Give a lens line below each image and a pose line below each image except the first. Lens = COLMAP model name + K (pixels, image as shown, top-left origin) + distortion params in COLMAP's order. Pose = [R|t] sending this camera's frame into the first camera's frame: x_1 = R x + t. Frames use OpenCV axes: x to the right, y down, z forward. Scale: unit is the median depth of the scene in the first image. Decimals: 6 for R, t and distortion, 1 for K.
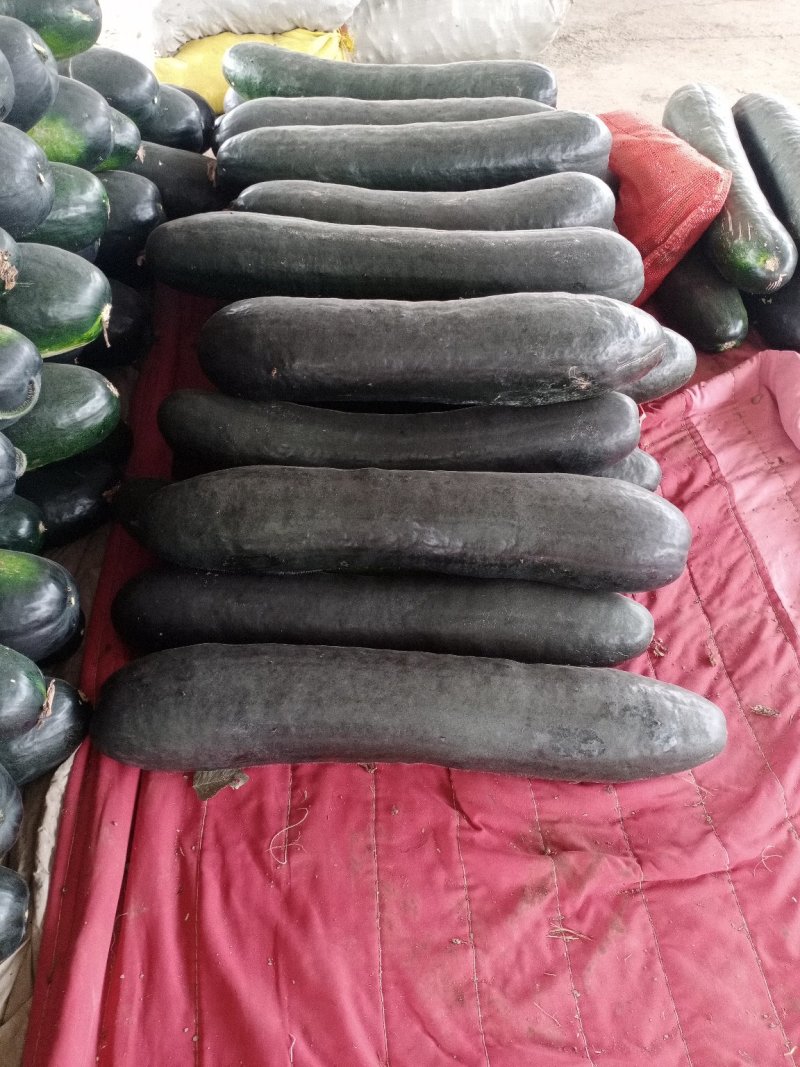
lens RADIAL K [[876.6, 0, 390.5], [0, 876.6, 528.6], [0, 0, 1]] dist [0.065857, -0.137181]
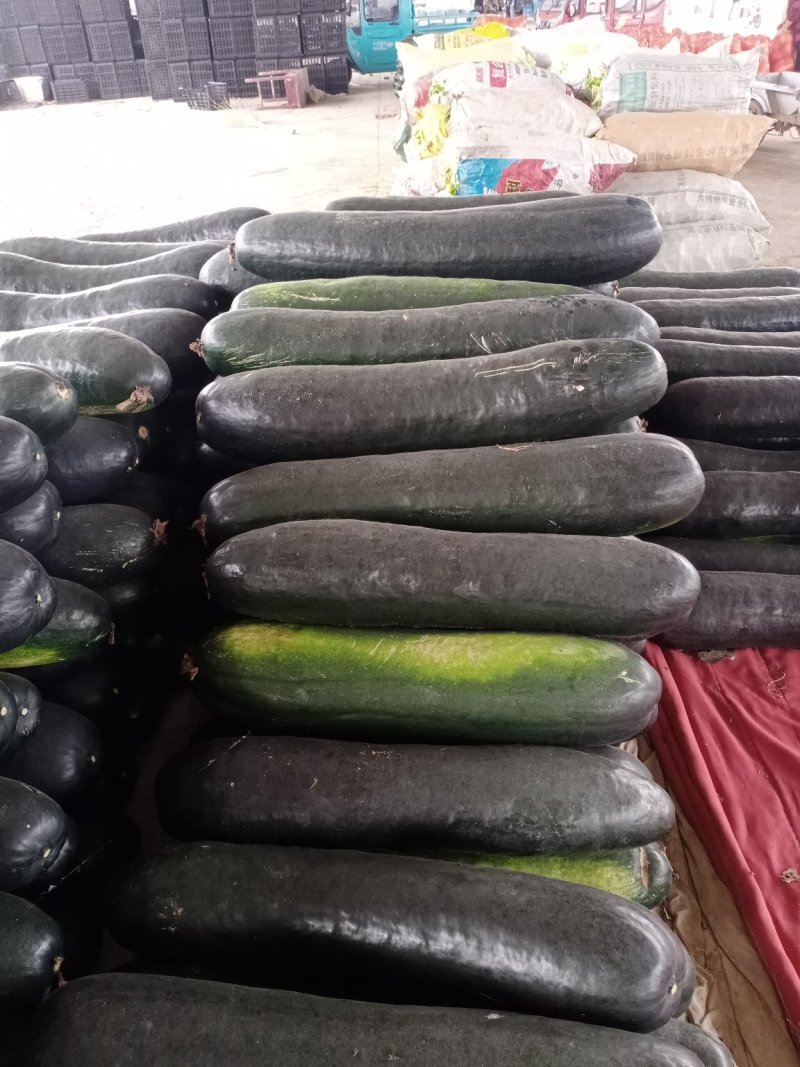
lens RADIAL K [[876.6, 0, 390.5], [0, 876.6, 528.6], [0, 0, 1]] dist [0.065857, -0.137181]
pose [[0.998460, 0.007631, -0.054946, -0.679050], [-0.022158, 0.962909, -0.268914, 0.496386], [0.050856, 0.269718, 0.961596, -0.563175]]
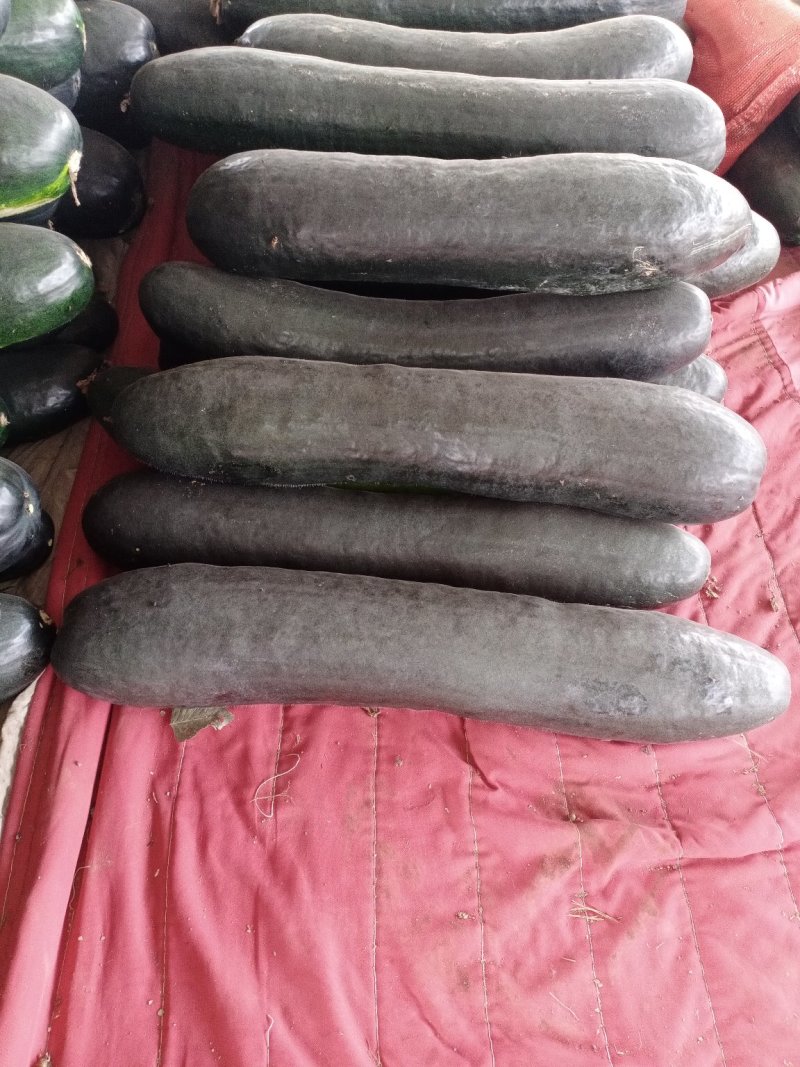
lens RADIAL K [[876.6, 0, 390.5], [0, 876.6, 528.6], [0, 0, 1]] dist [0.065857, -0.137181]
pose [[0.998962, 0.040936, -0.019980, 0.004466], [-0.038553, 0.993423, 0.107816, -0.003787], [0.024262, -0.106934, 0.993970, 0.154101]]
